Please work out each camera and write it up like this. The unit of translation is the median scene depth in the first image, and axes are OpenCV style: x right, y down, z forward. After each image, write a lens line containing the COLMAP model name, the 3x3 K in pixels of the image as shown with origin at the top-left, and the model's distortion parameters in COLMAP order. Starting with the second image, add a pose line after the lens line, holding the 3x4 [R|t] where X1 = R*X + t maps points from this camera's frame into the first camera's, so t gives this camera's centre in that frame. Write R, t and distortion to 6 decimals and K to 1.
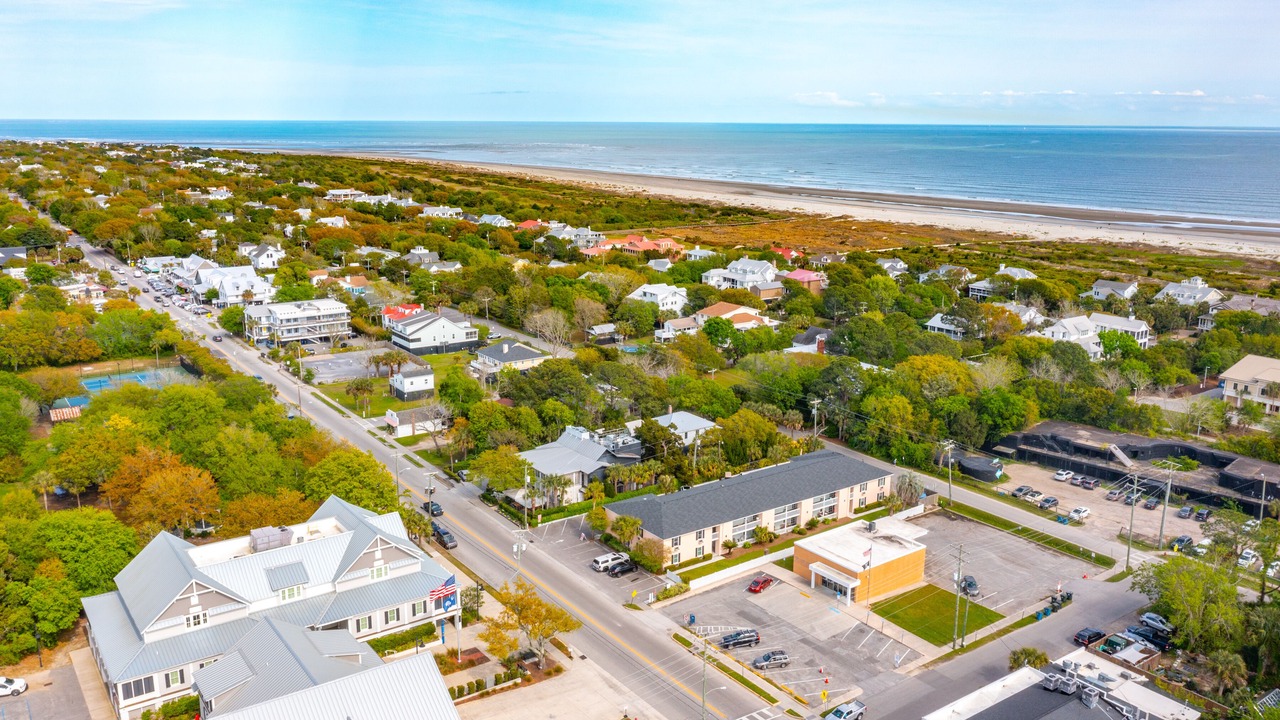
lens RADIAL K [[1005.9, 0, 640.0], [0, 1005.9, 360.0], [0, 0, 1]] dist [-0.013940, 0.005133]
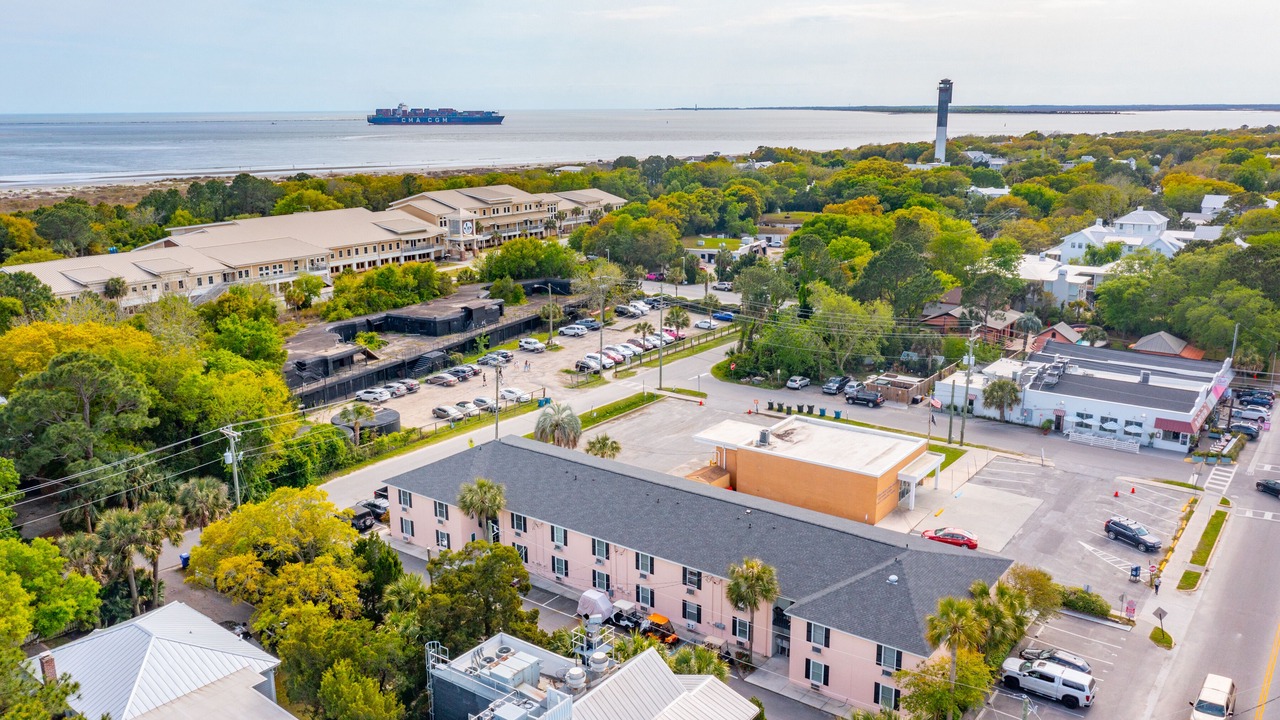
lens RADIAL K [[996.0, 0, 640.0], [0, 996.0, 360.0], [0, 0, 1]] dist [0.000946, 0.000702]
pose [[-0.304653, -0.231377, 0.923932, -0.192783], [0.222445, 0.925935, 0.305226, -0.055908], [-0.926123, 0.298513, -0.230620, 0.690326]]
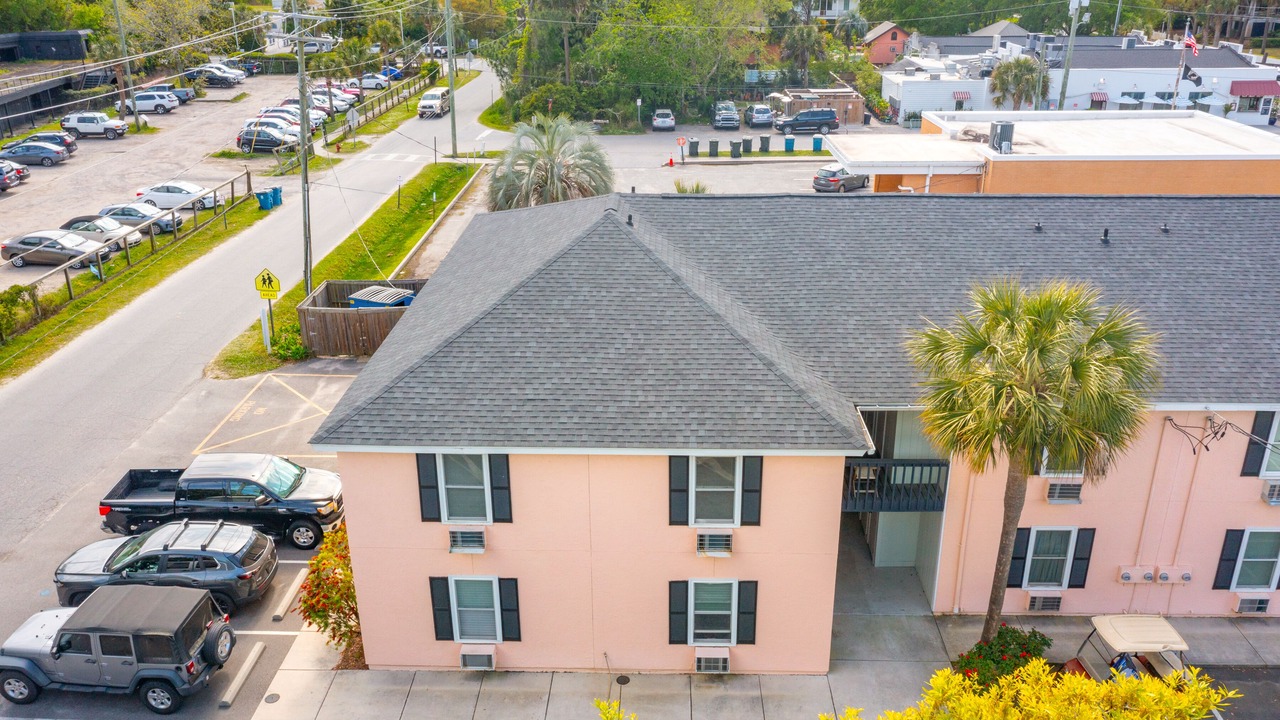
lens RADIAL K [[996.0, 0, 640.0], [0, 996.0, 360.0], [0, 0, 1]] dist [0.000946, 0.000702]
pose [[-0.791095, -0.234943, 0.564774, 0.073564], [0.142956, 0.826717, 0.544153, 0.024534], [-0.594754, 0.511215, -0.620425, 0.730812]]
